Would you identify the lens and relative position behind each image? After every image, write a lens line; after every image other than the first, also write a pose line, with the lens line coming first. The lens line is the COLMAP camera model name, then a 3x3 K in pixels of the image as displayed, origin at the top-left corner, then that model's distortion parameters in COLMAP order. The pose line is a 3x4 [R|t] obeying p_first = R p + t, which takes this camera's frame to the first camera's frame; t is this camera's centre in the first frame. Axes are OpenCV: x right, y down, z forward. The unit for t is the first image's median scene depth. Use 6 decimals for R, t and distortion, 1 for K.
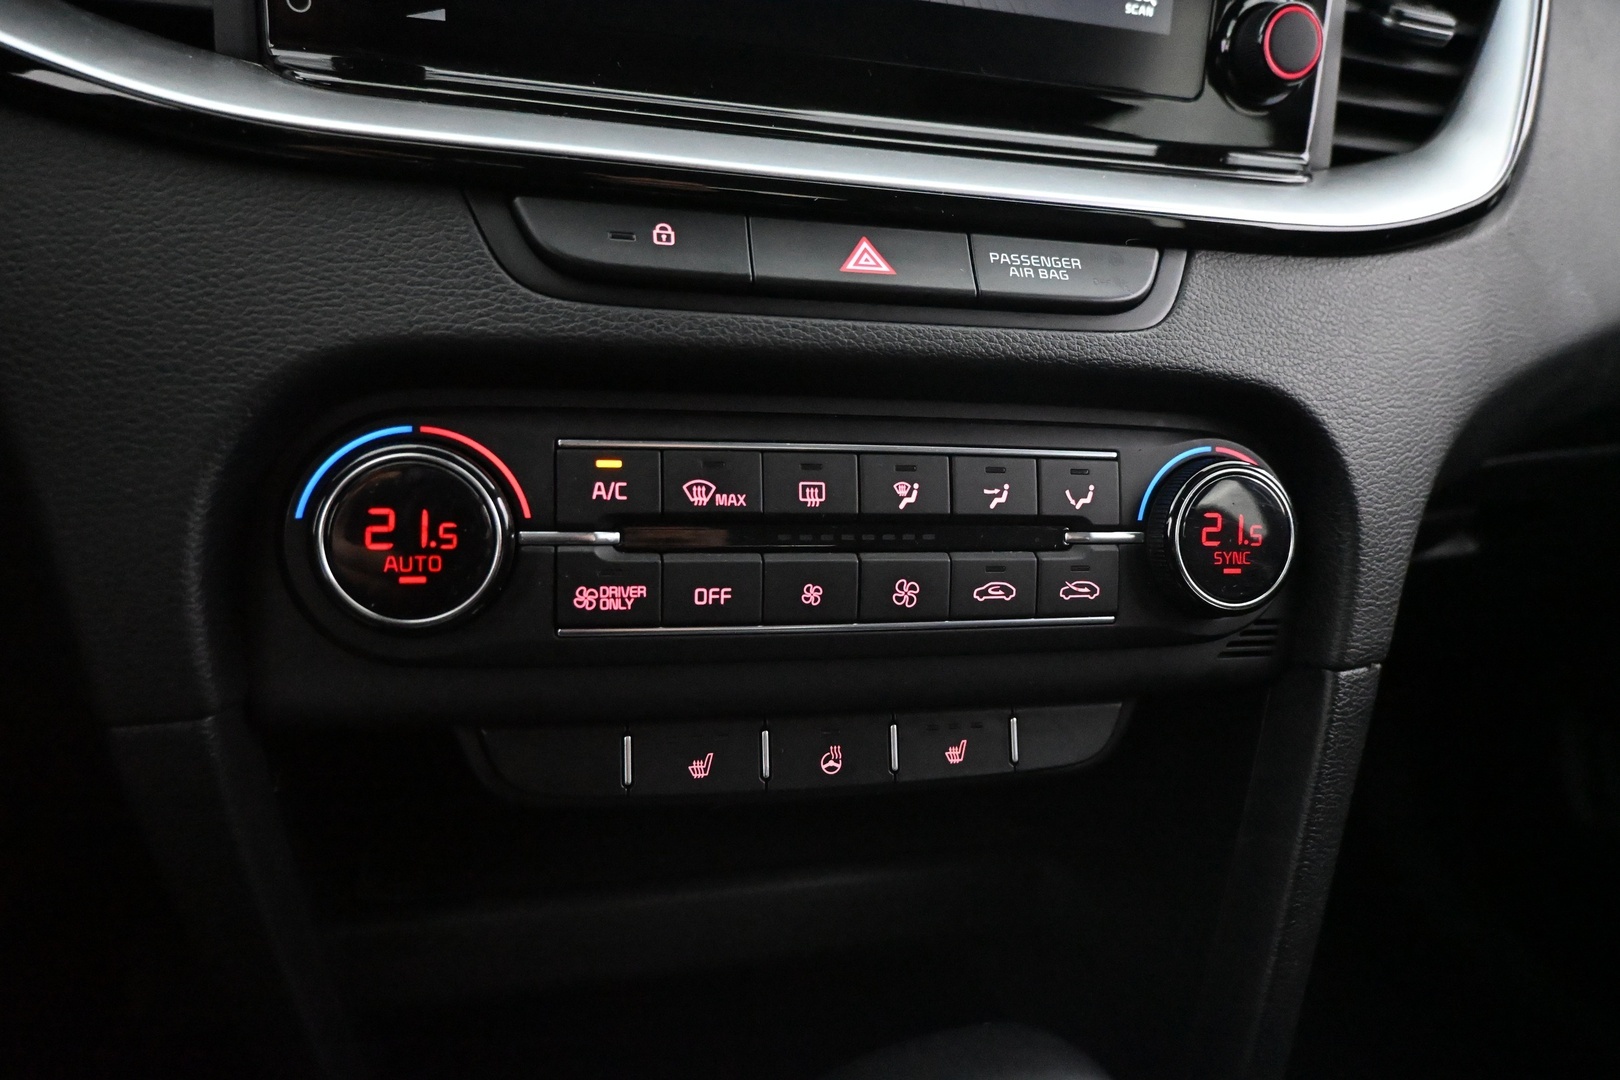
lens RADIAL K [[1121.2, 0, 821.2], [0, 1121.2, 553.4], [0, 0, 1]] dist [-0.006557, 0.002232]
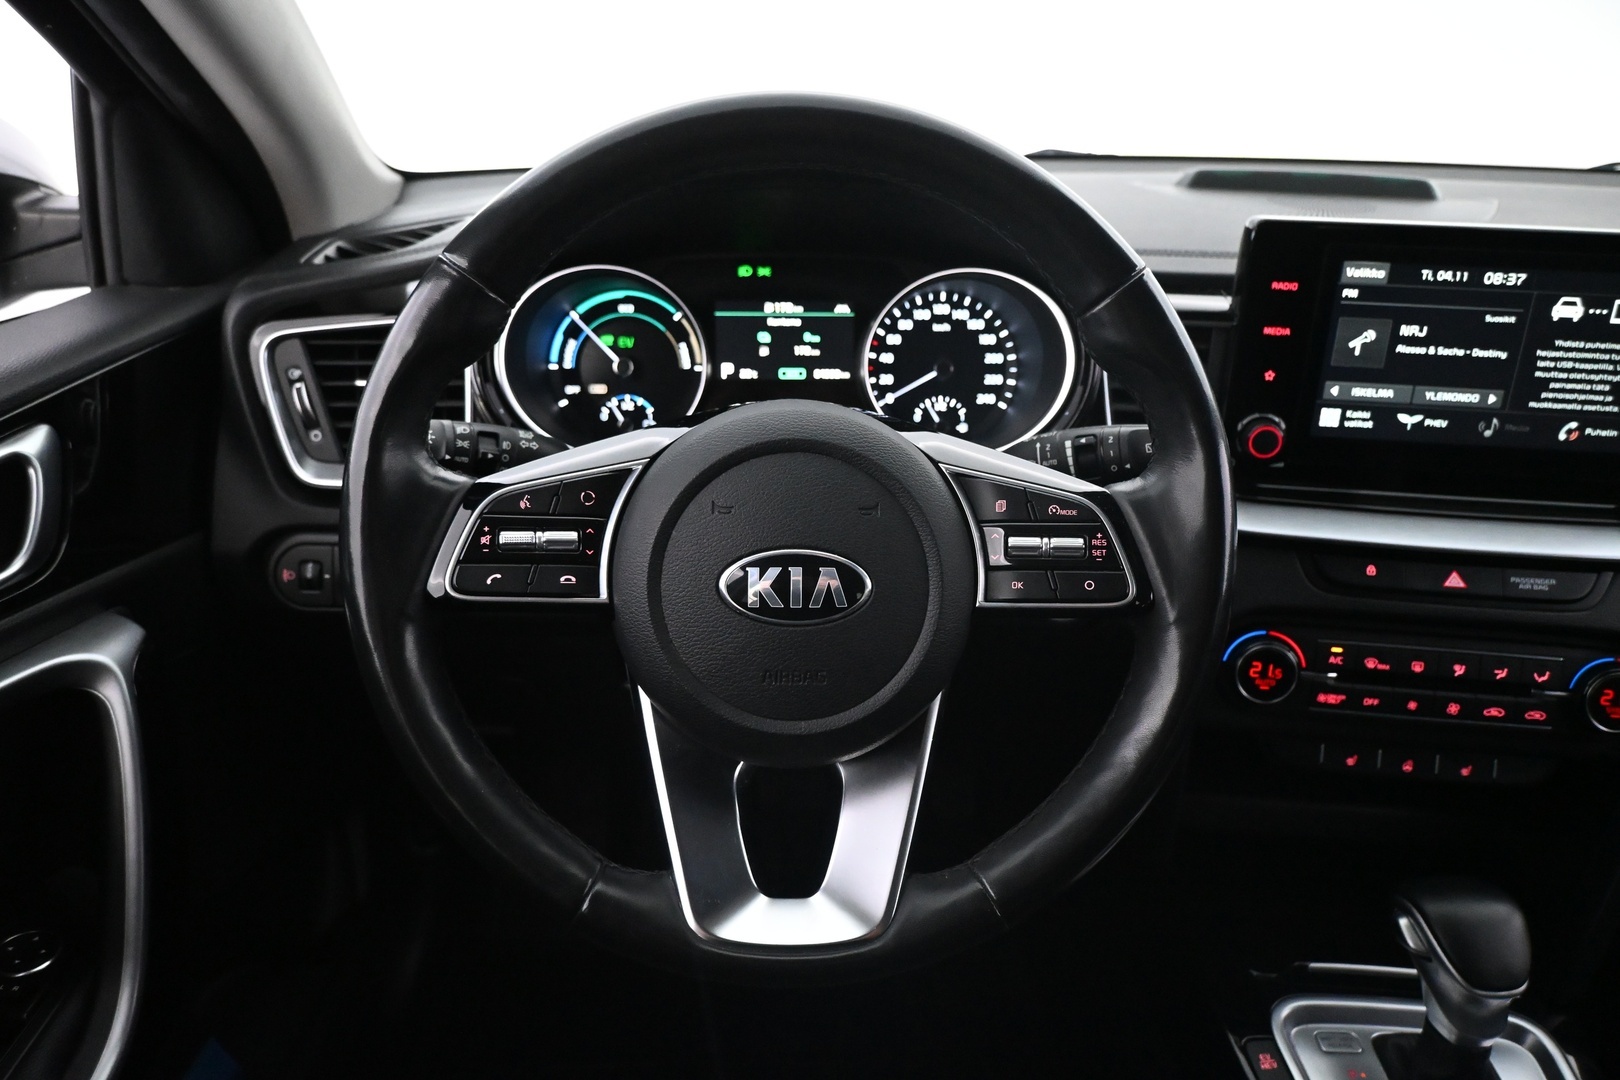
lens RADIAL K [[1153.3, 0, 819.7], [0, 1153.3, 535.7], [0, 0, 1]] dist [-0.010983, 0.009472]
pose [[0.925783, 0.107722, -0.362383, -0.354018], [-0.066158, 0.989917, 0.125249, -0.591914], [0.372221, -0.091979, 0.923575, -1.905808]]
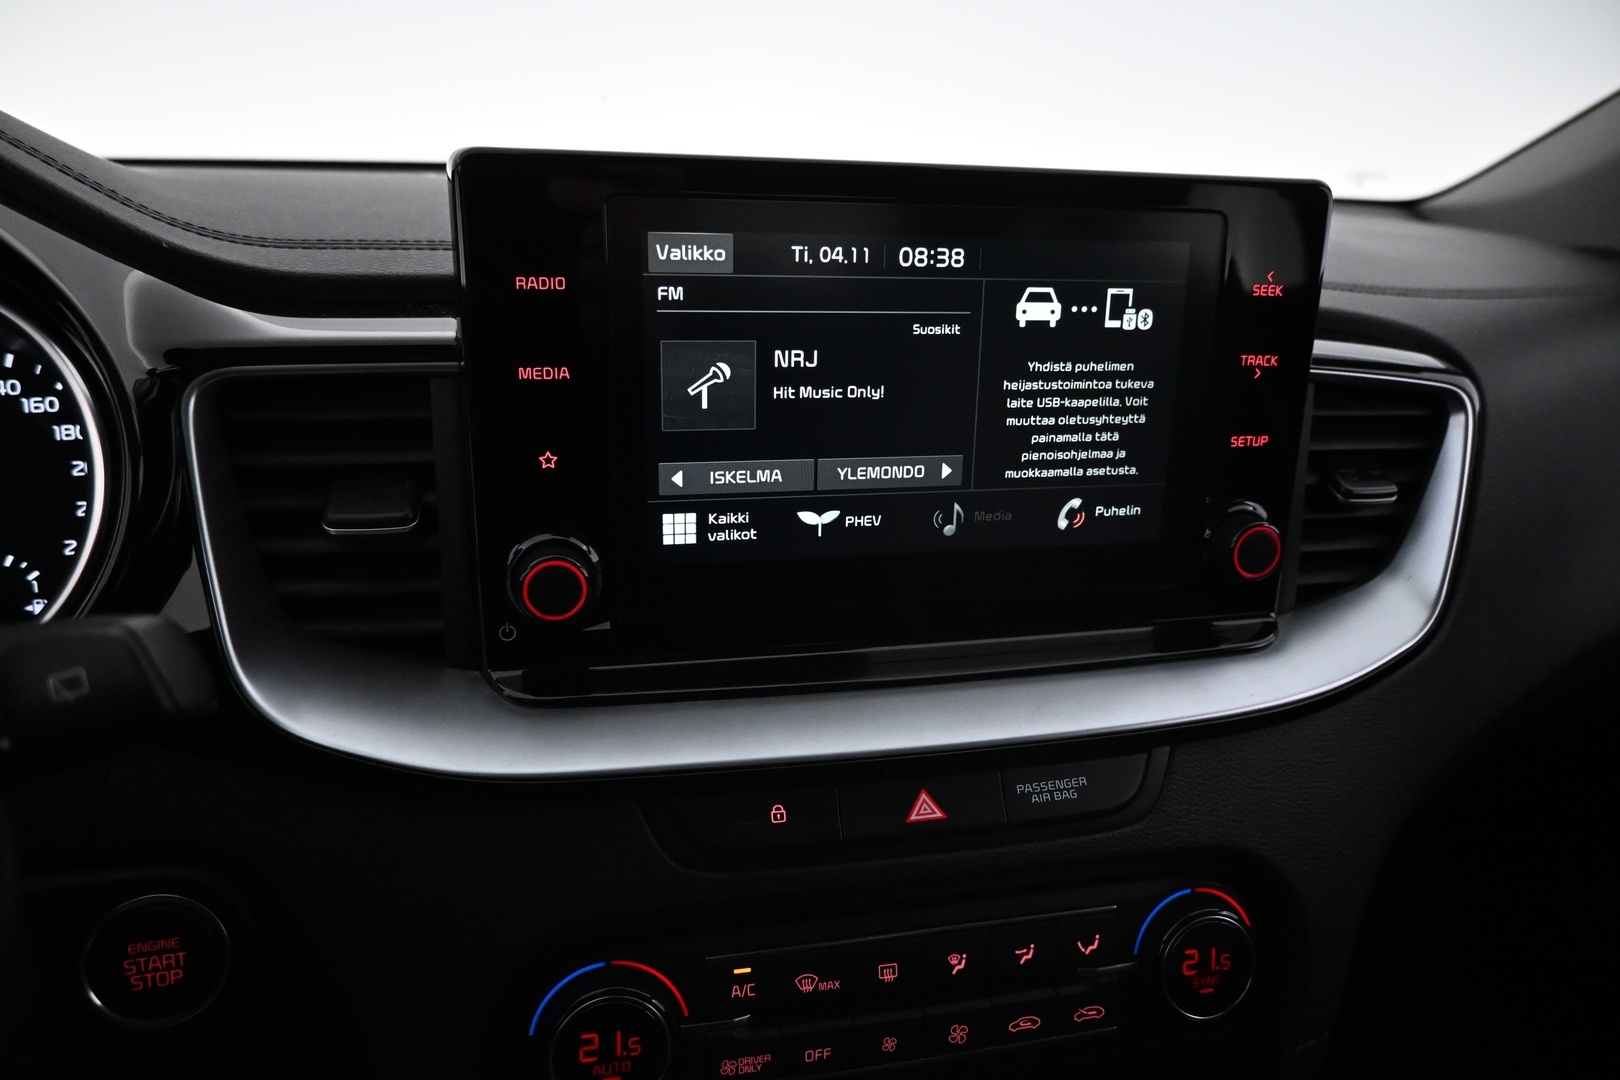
lens RADIAL K [[1121.2, 0, 820.3], [0, 1121.2, 536.5], [0, 0, 1]] dist [-0.006557, 0.002232]
pose [[0.998833, -0.020806, -0.043590, -0.020369], [0.022430, 0.999059, 0.037108, -0.645425], [0.042777, -0.038043, 0.998360, -0.349425]]
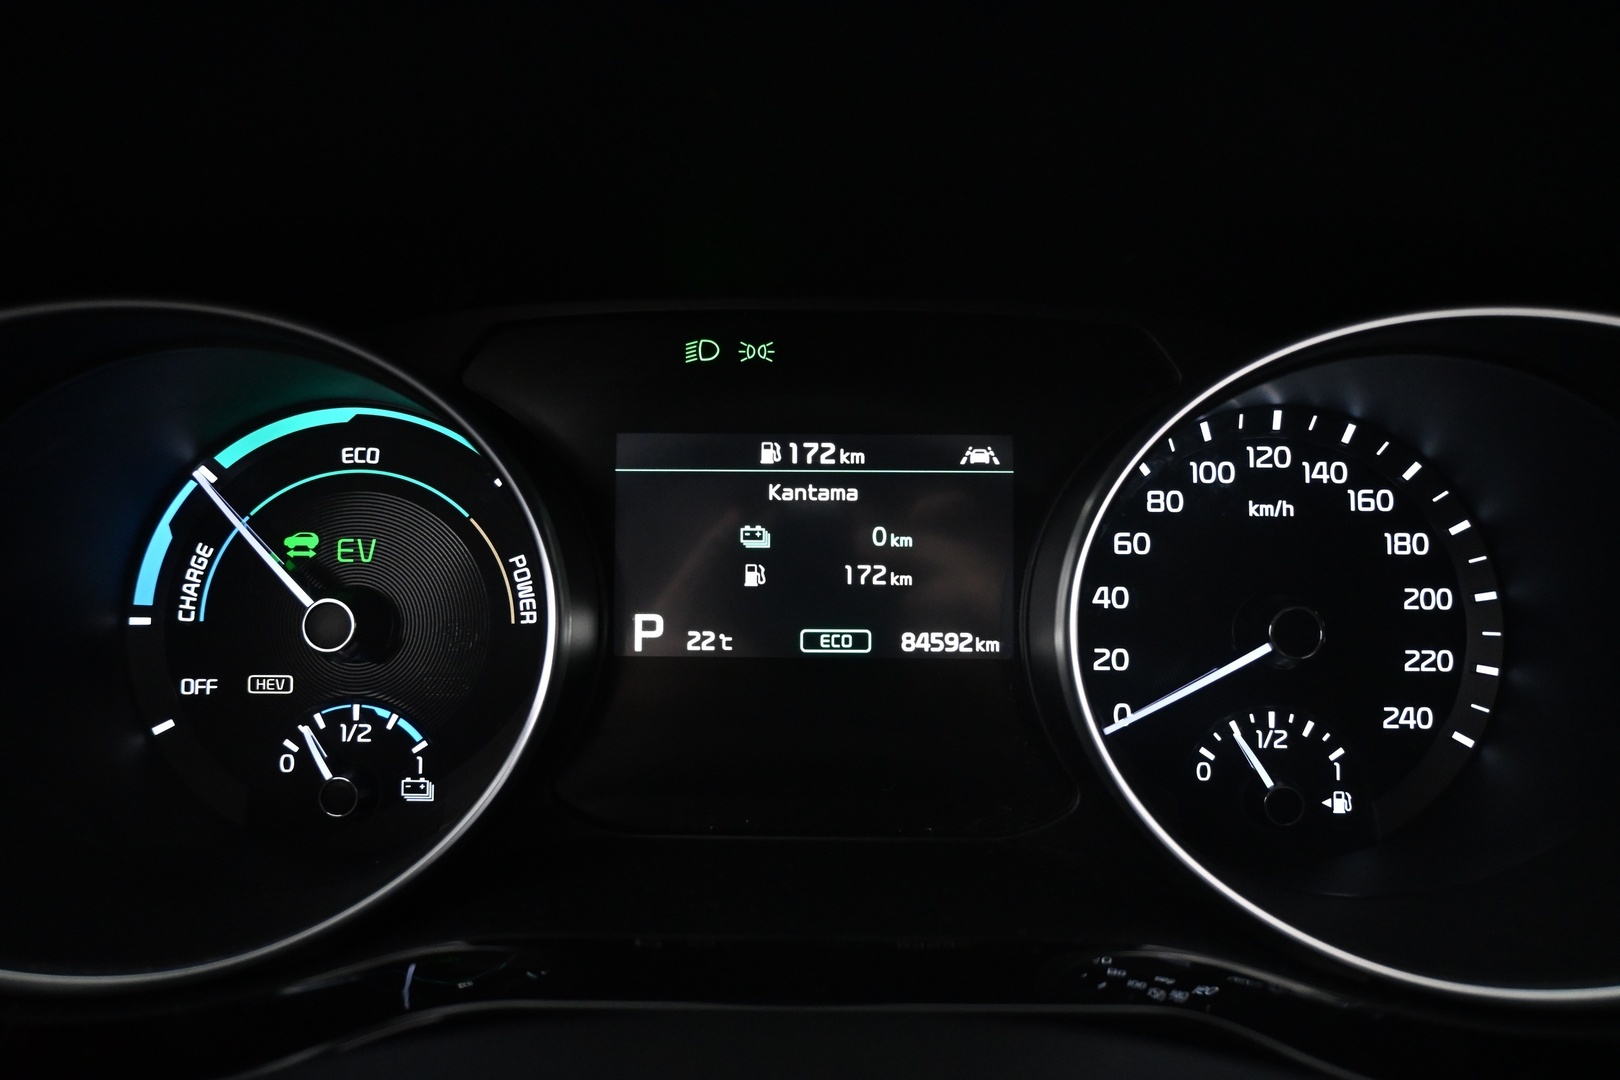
lens RADIAL K [[1236.7, 0, 814.0], [0, 1236.7, 530.2], [0, 0, 1]] dist [-0.009633, -0.000532]
pose [[0.905480, 0.054525, -0.420871, -1.125075], [-0.068753, 0.997459, -0.018695, -0.708719], [0.418782, 0.045864, 0.906928, -0.100979]]
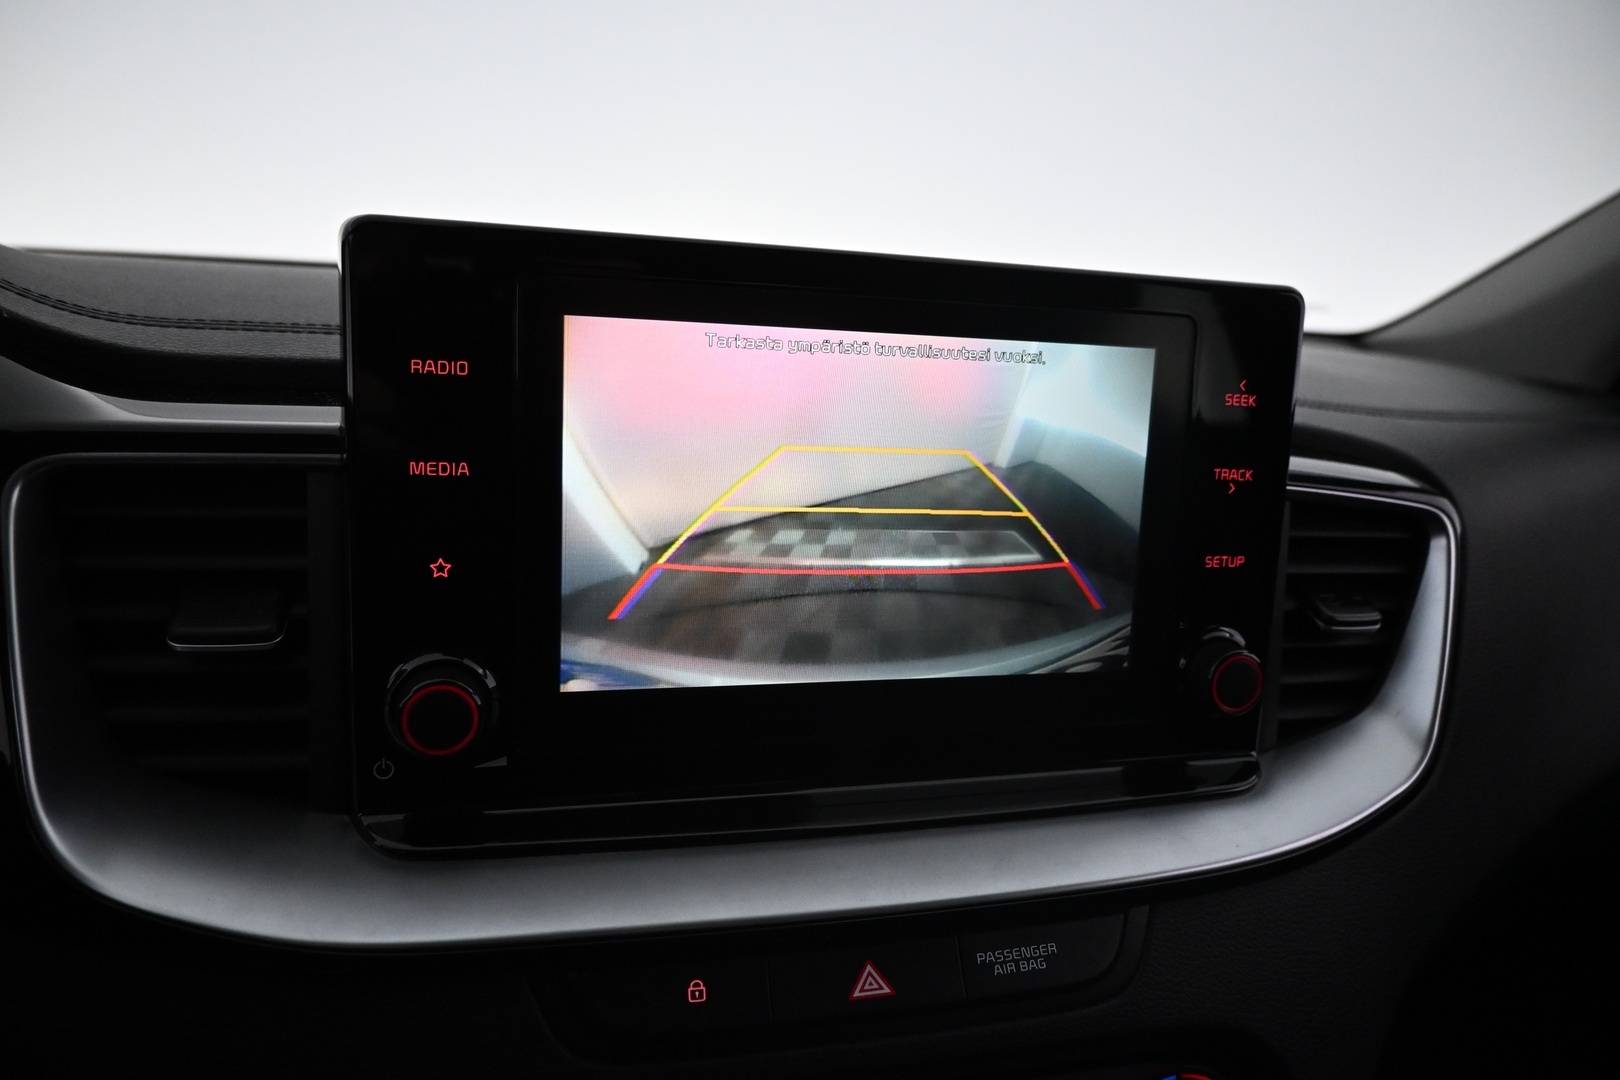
lens RADIAL K [[1121.2, 0, 825.2], [0, 1121.2, 530.8], [0, 0, 1]] dist [-0.006557, 0.002232]
pose [[0.999923, -0.009257, 0.008249, -0.011684], [0.009902, 0.996587, -0.081954, -0.633759], [-0.007462, 0.082029, 0.996602, -0.190888]]
